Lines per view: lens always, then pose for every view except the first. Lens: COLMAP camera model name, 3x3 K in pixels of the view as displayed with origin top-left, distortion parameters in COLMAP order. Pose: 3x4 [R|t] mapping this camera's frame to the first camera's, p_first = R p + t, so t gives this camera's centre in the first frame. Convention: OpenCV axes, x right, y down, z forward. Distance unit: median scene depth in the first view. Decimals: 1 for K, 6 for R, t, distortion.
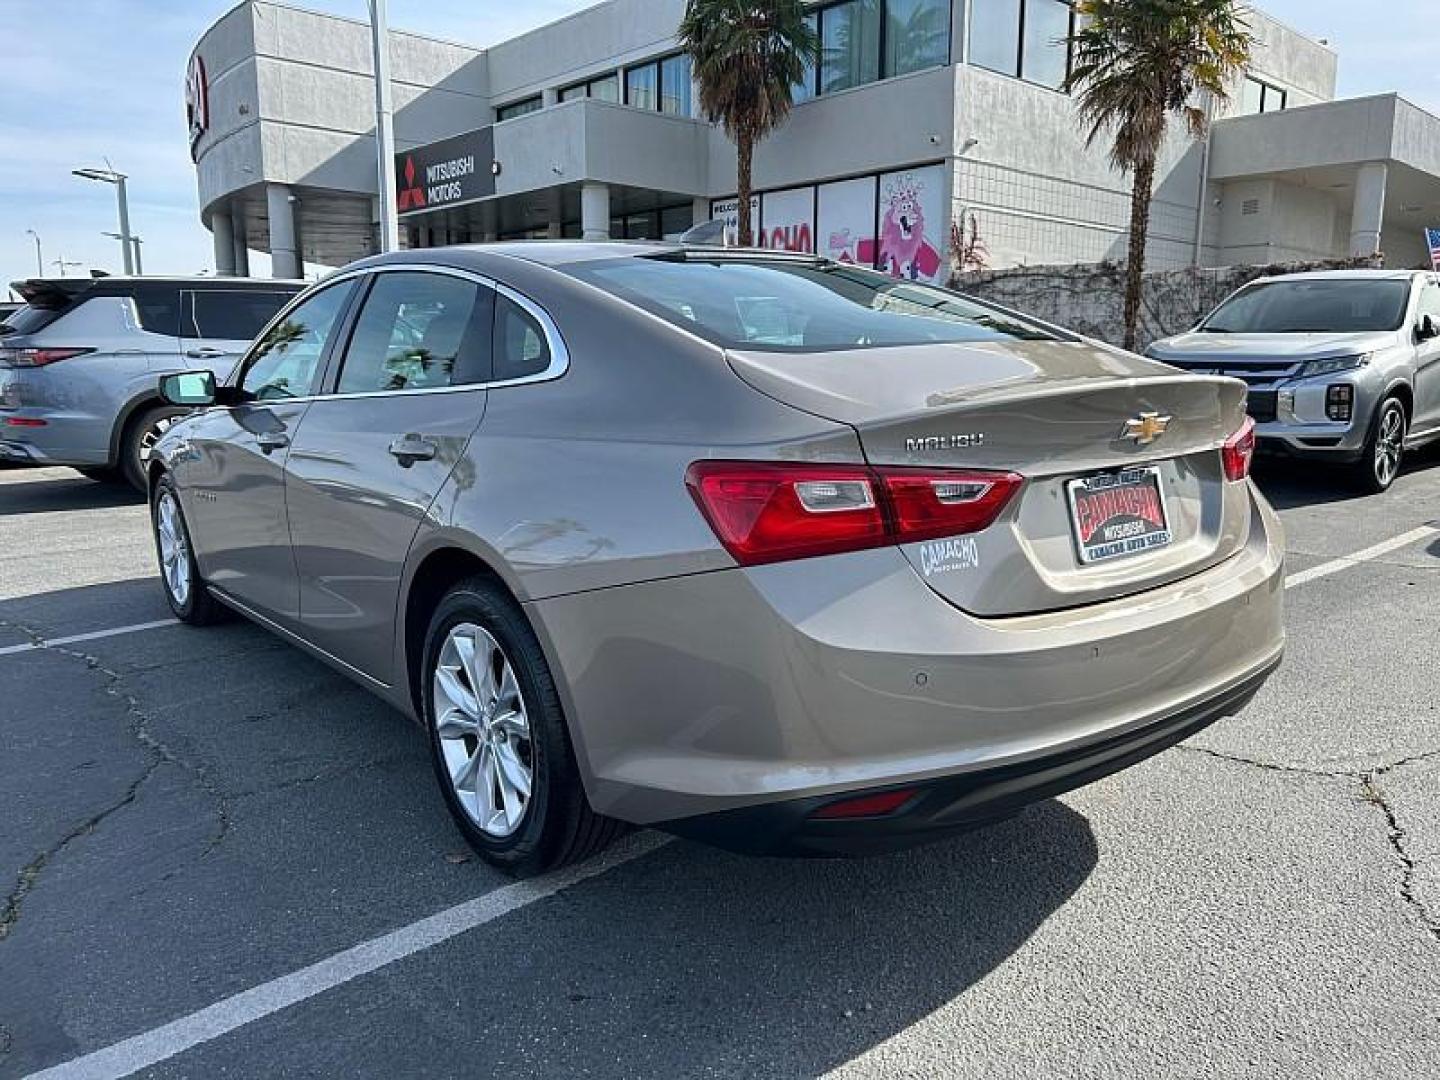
lens RADIAL K [[1068.2, 0, 720.0], [0, 1068.2, 540.0], [0, 0, 1]] dist [0.064503, -0.062872]
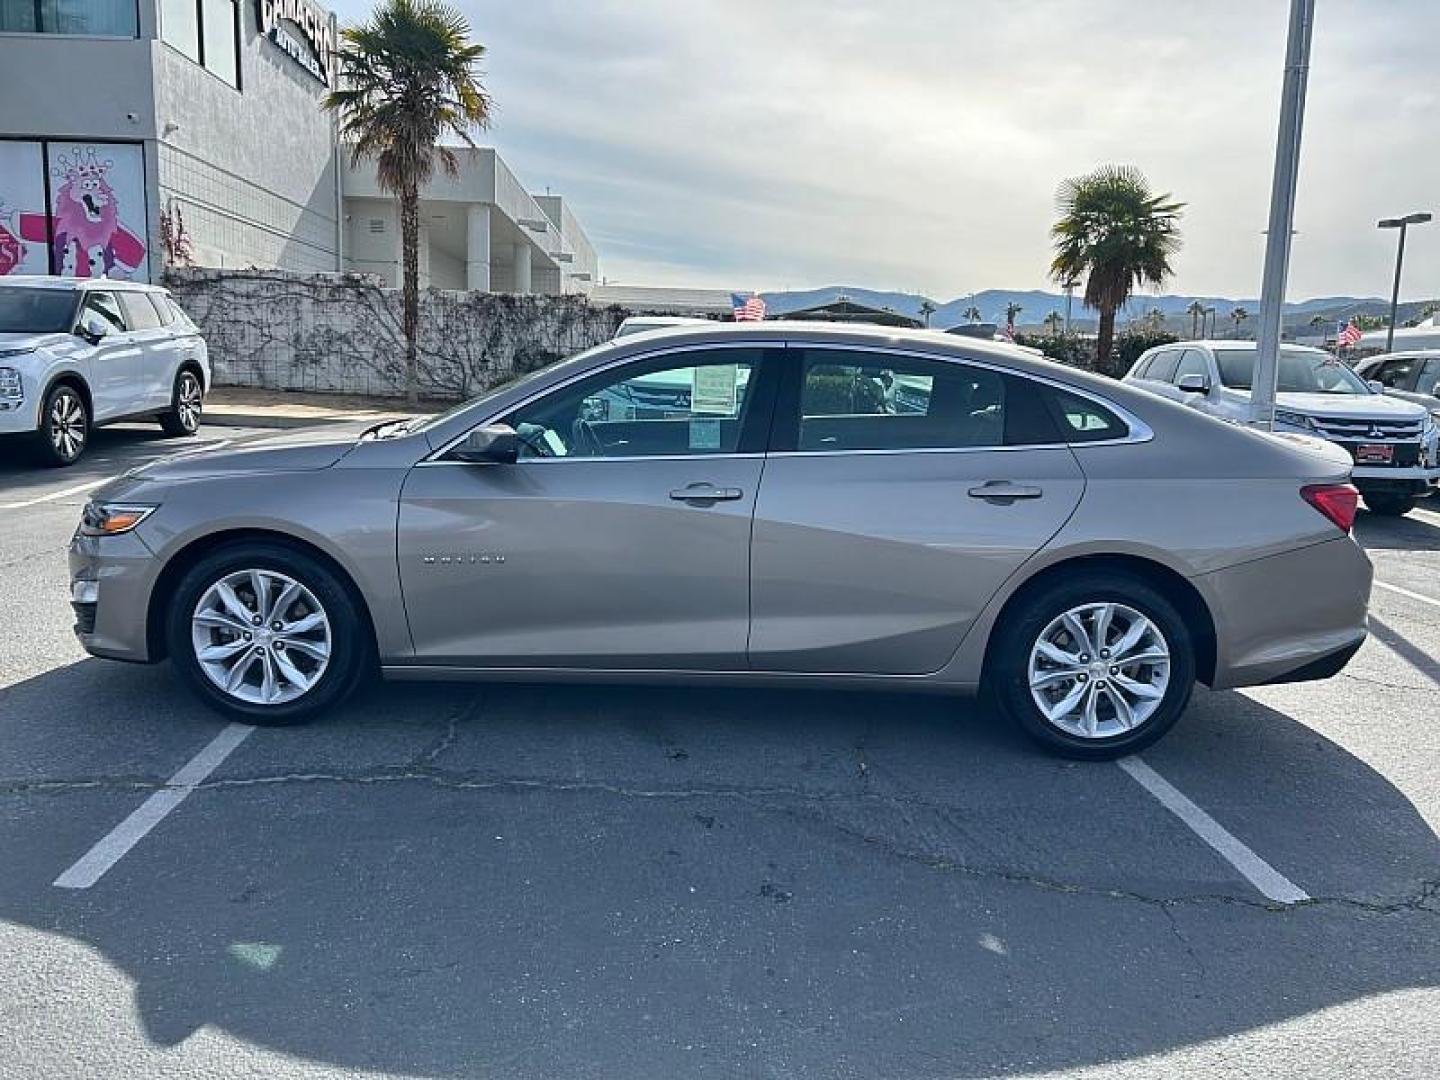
lens RADIAL K [[1068.2, 0, 720.0], [0, 1068.2, 540.0], [0, 0, 1]] dist [0.064503, -0.062872]
pose [[0.649070, -0.101292, 0.753955, -0.201811], [0.097522, 0.993997, 0.049586, -0.016144], [-0.754452, 0.041343, 0.655052, 0.046976]]
